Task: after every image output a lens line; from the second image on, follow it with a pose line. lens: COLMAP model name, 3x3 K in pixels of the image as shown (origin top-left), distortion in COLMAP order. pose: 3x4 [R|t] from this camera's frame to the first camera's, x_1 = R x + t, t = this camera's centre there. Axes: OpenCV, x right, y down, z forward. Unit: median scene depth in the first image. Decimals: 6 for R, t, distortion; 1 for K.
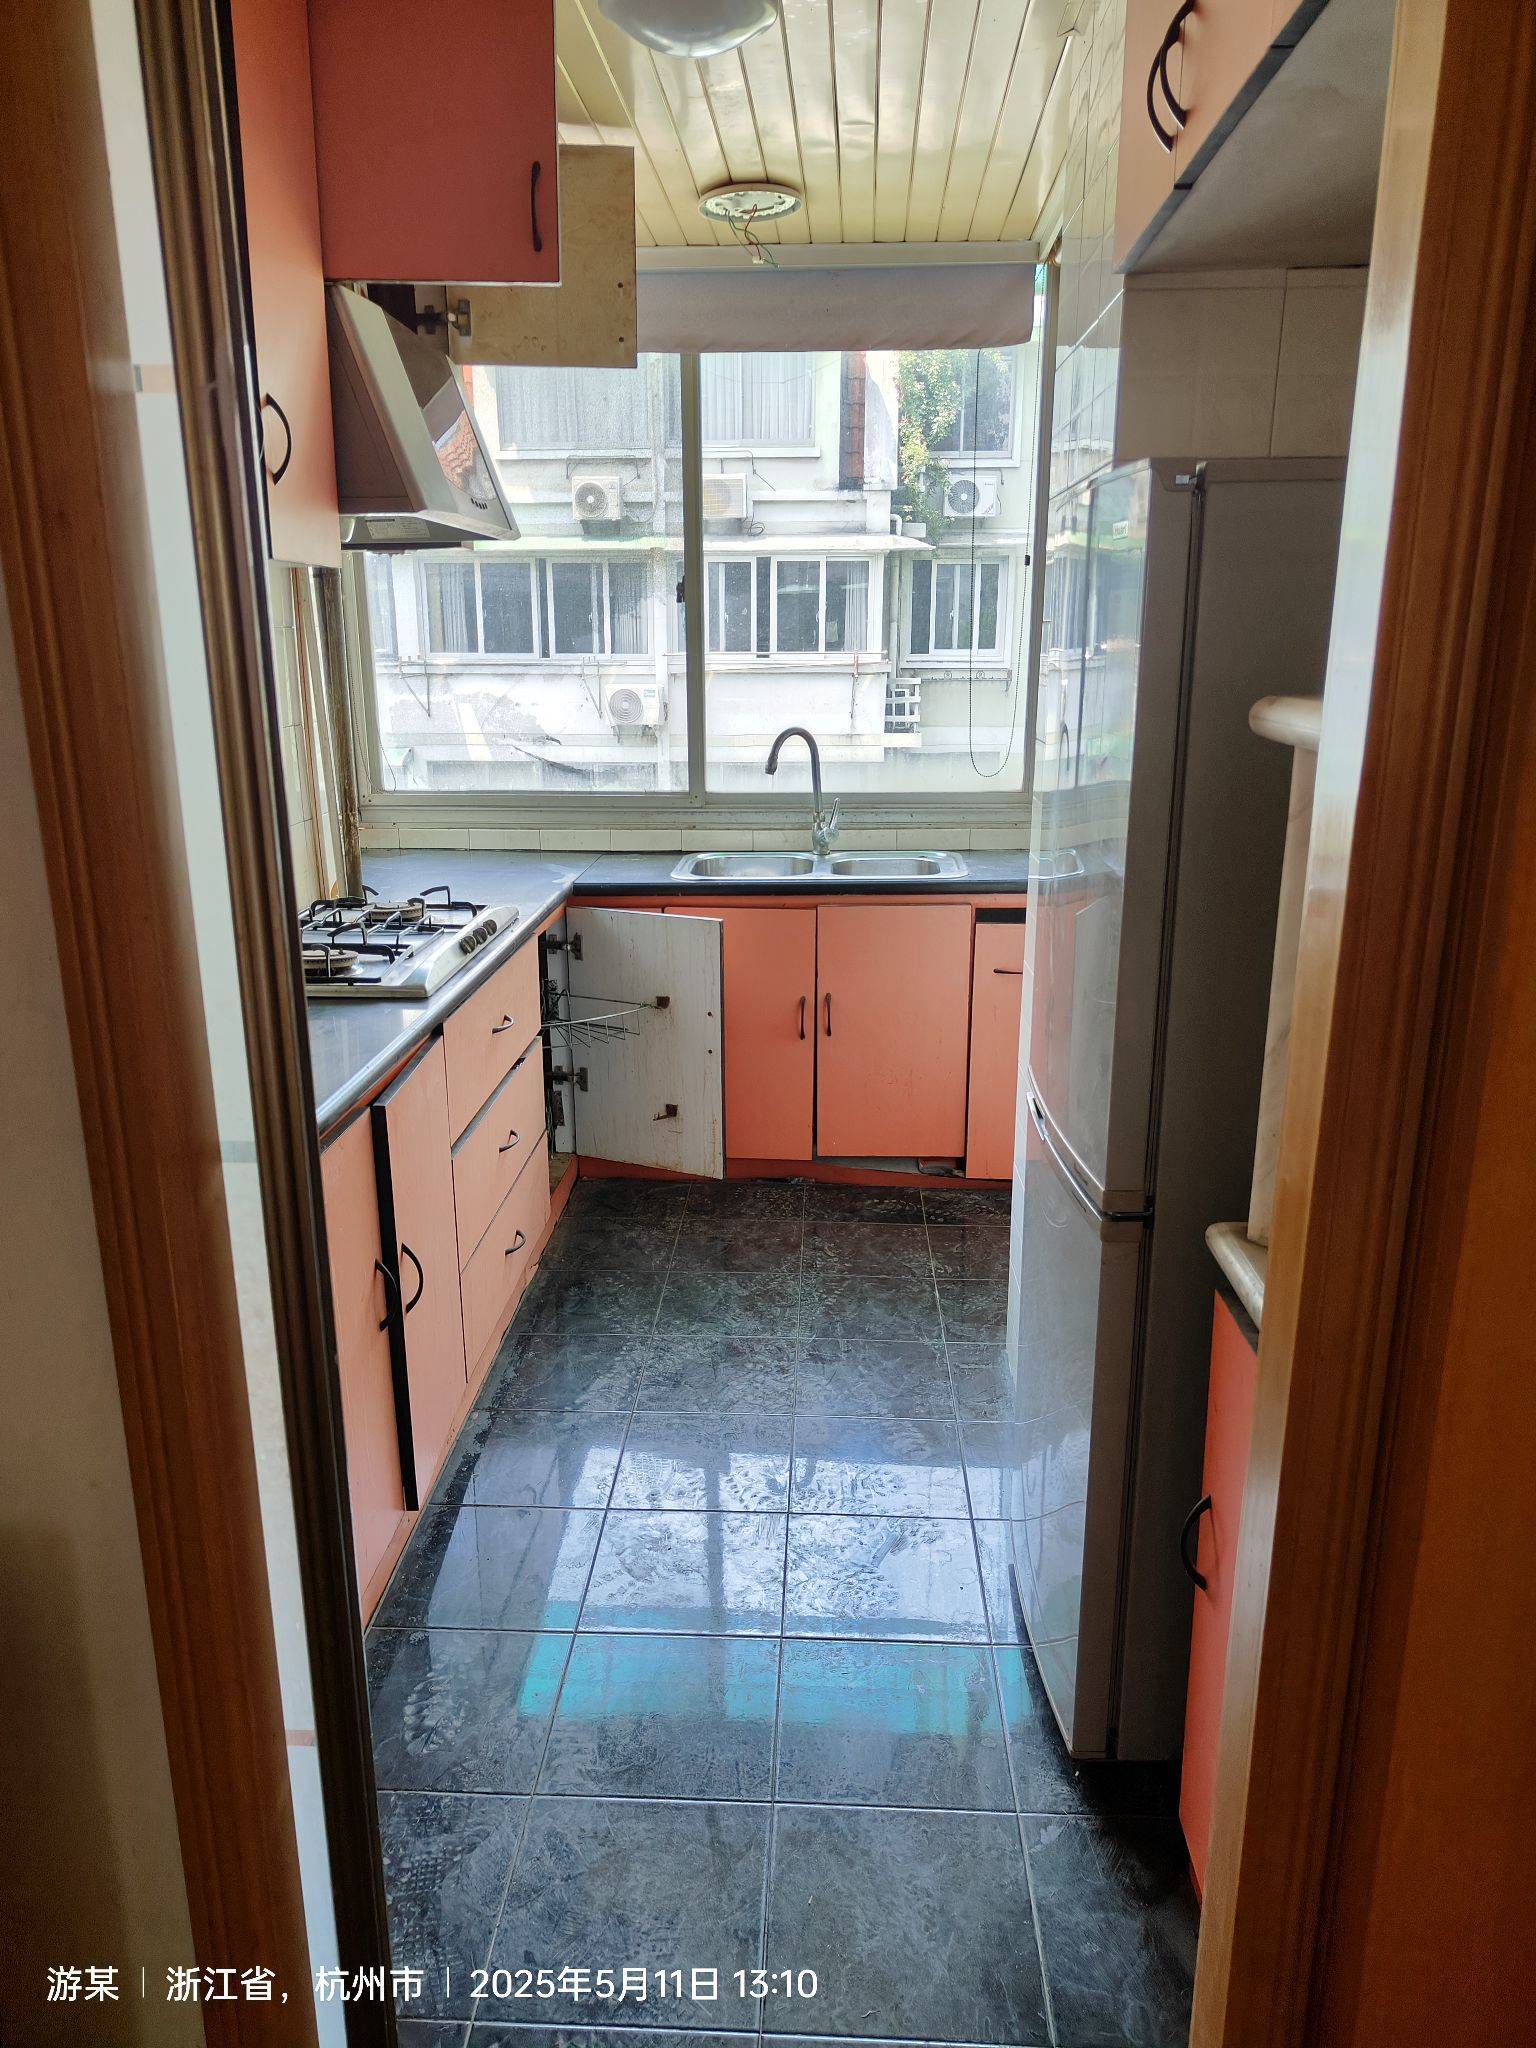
lens RADIAL K [[1436.2, 0, 766.3], [0, 1436.2, 1024.8], [0, 0, 1]] dist [0.012995, -0.013547]
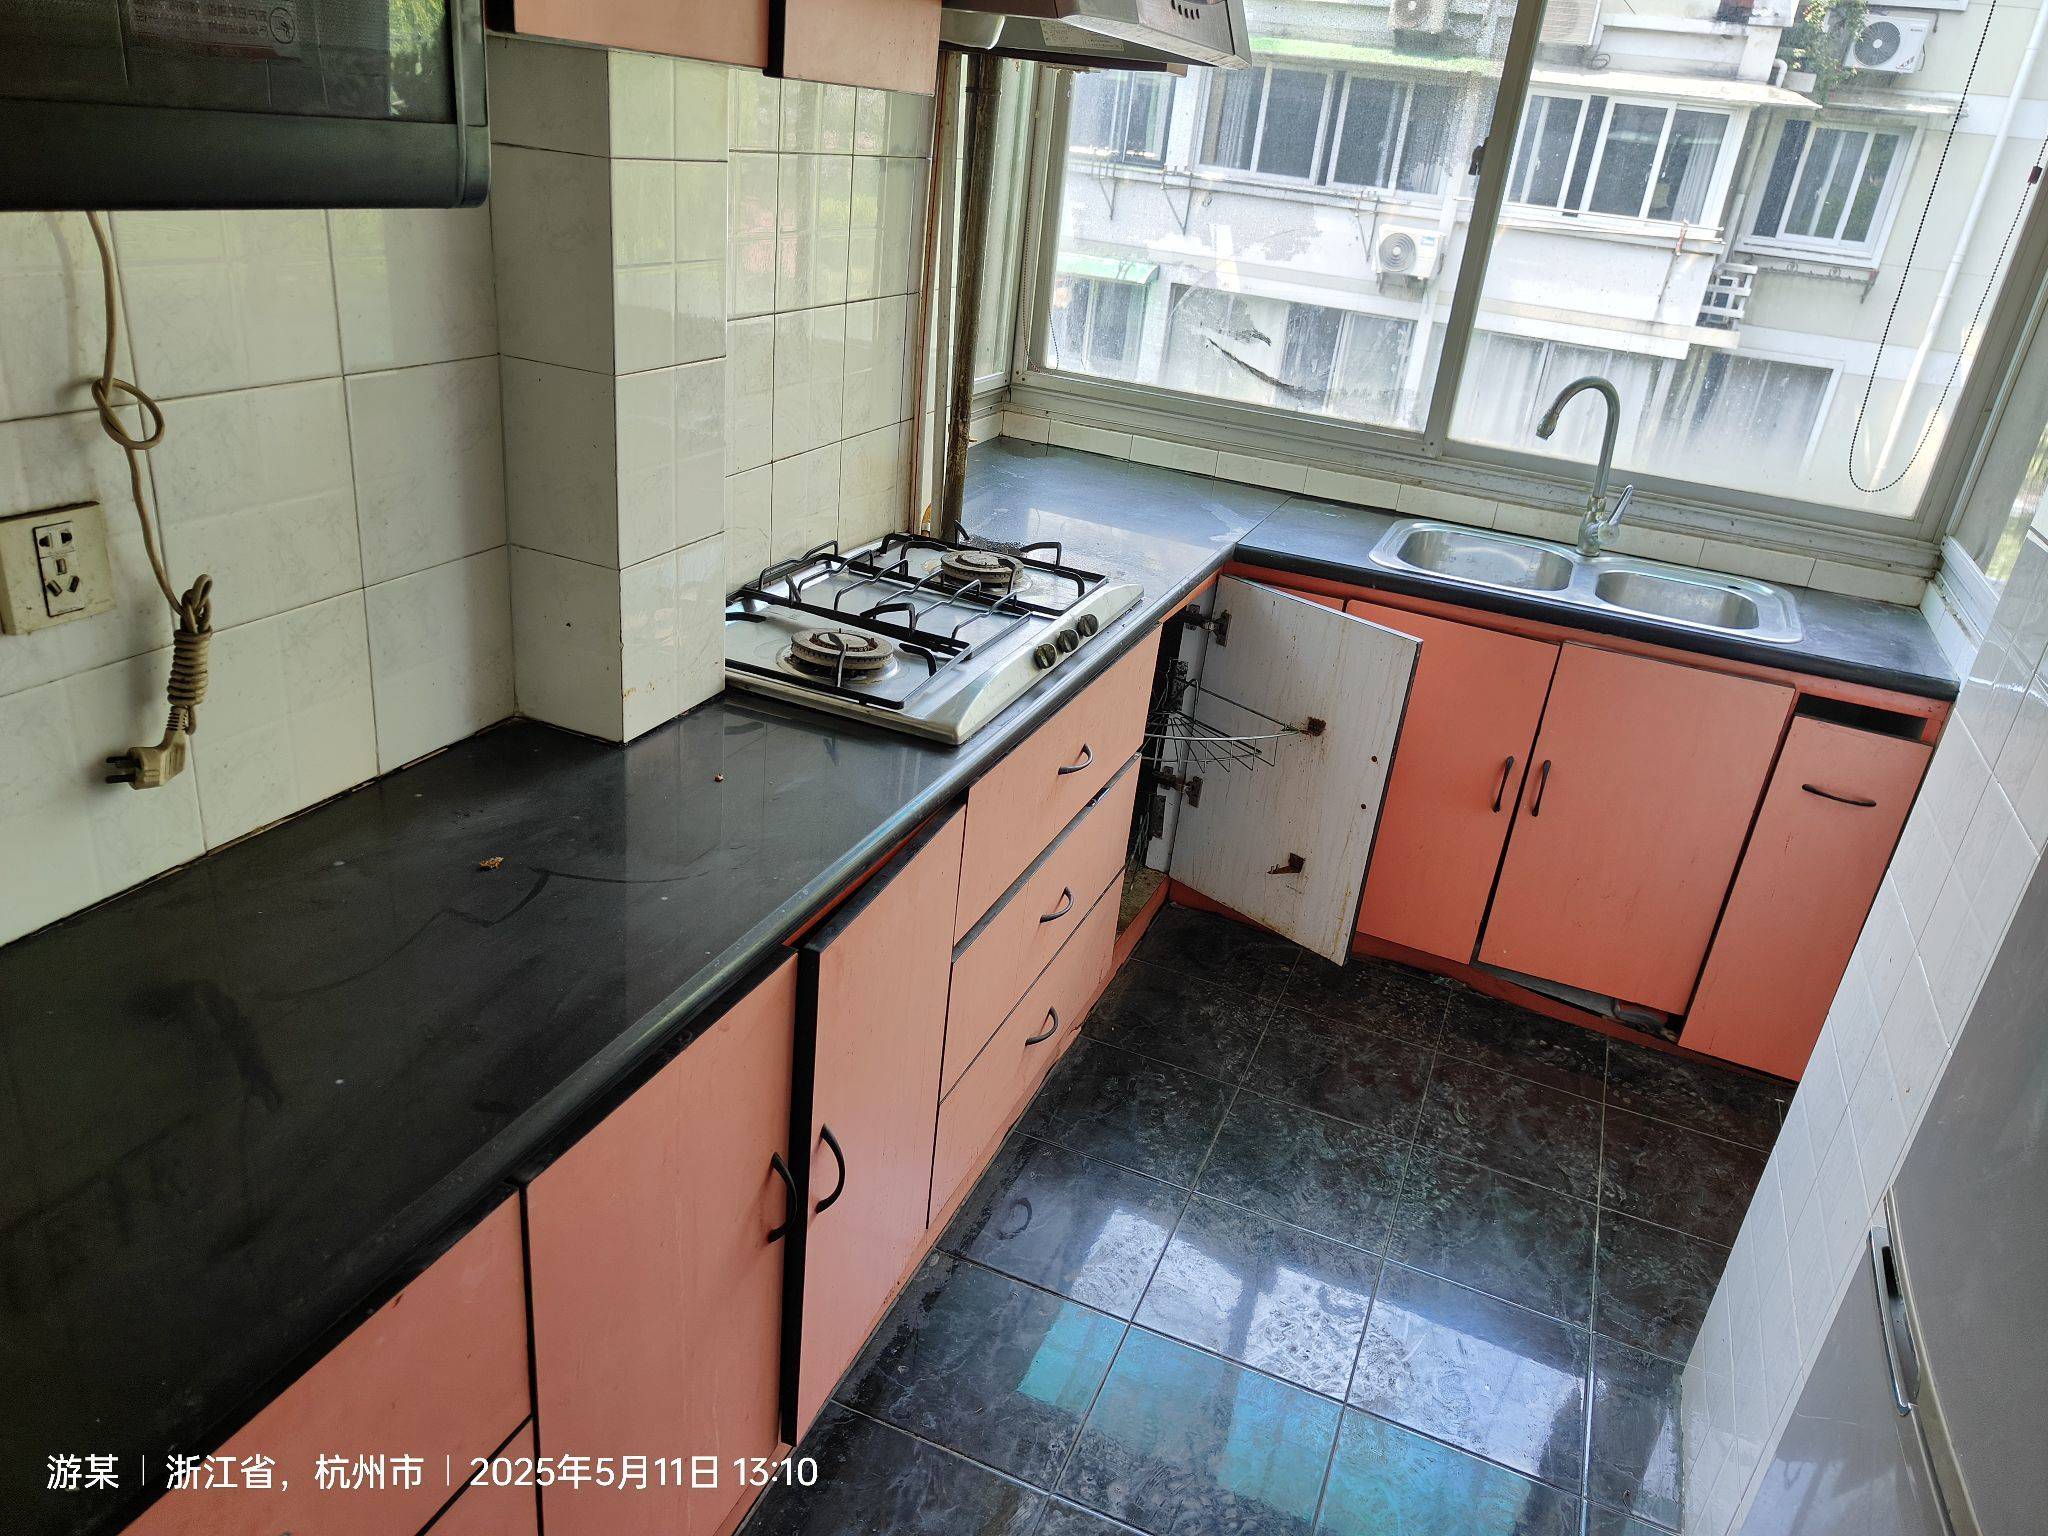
lens RADIAL K [[1436.2, 0, 1023.9], [0, 1436.2, 769.5], [0, 0, 1]] dist [0.012995, -0.013547]
pose [[0.935528, 0.233419, -0.265145, -0.010160], [-0.193126, 0.966443, 0.169382, -0.086899], [0.295785, -0.107256, 0.949214, 0.222856]]
